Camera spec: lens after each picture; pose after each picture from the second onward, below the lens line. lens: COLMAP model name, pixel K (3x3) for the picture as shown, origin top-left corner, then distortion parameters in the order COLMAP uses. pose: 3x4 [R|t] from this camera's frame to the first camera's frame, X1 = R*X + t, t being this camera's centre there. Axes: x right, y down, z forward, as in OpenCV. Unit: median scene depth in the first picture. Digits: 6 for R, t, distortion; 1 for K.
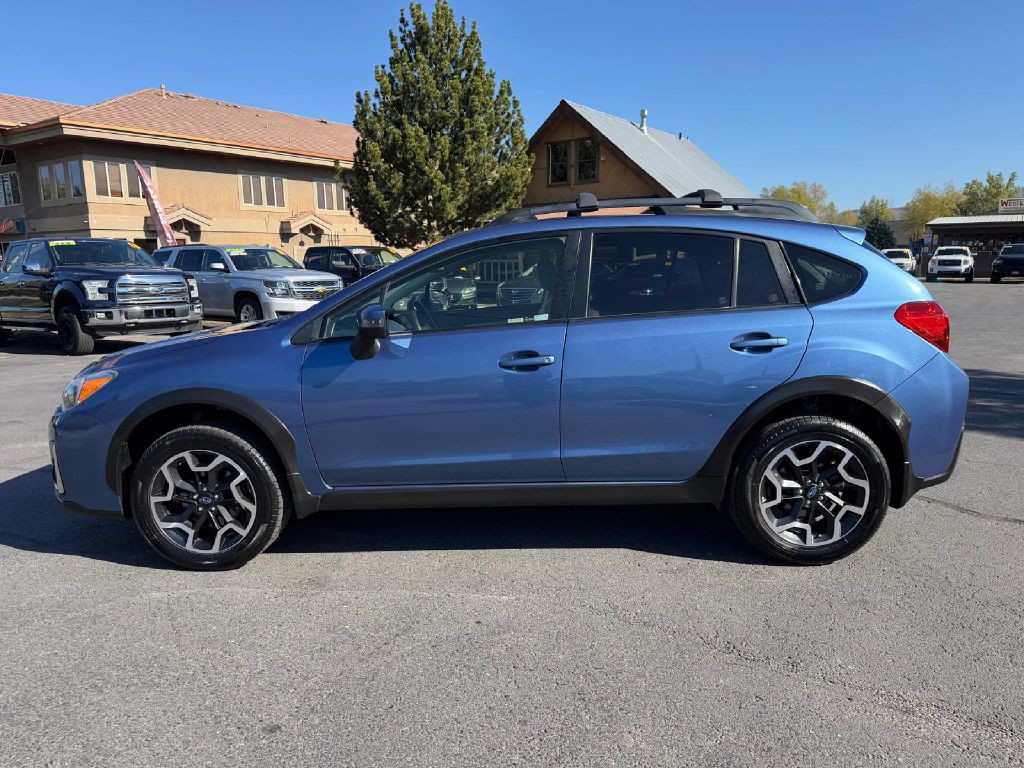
lens RADIAL K [[747.4, 0, 514.7], [0, 747.4, 394.6], [0, 0, 1]] dist [0.014376, -0.017279]
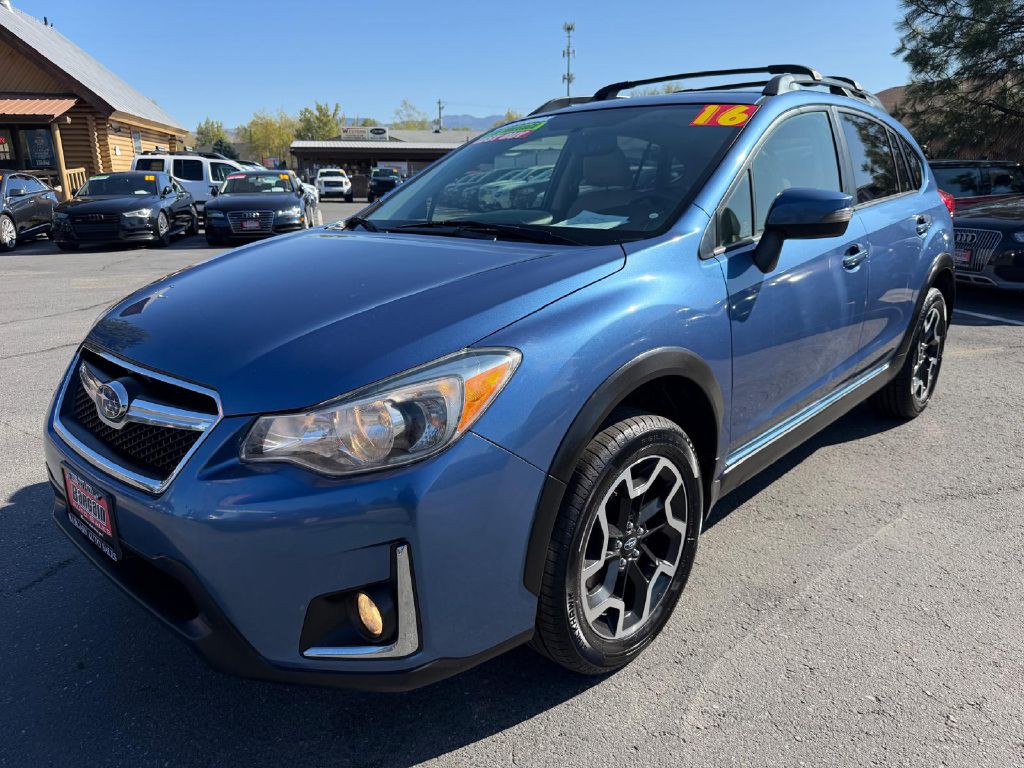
lens RADIAL K [[747.4, 0, 514.4], [0, 747.4, 388.5], [0, 0, 1]] dist [0.014376, -0.017279]
pose [[0.658382, -0.195265, 0.726915, -0.141734], [0.130888, 0.980751, 0.144903, -0.011431], [-0.741217, -0.000257, 0.671266, 0.111758]]
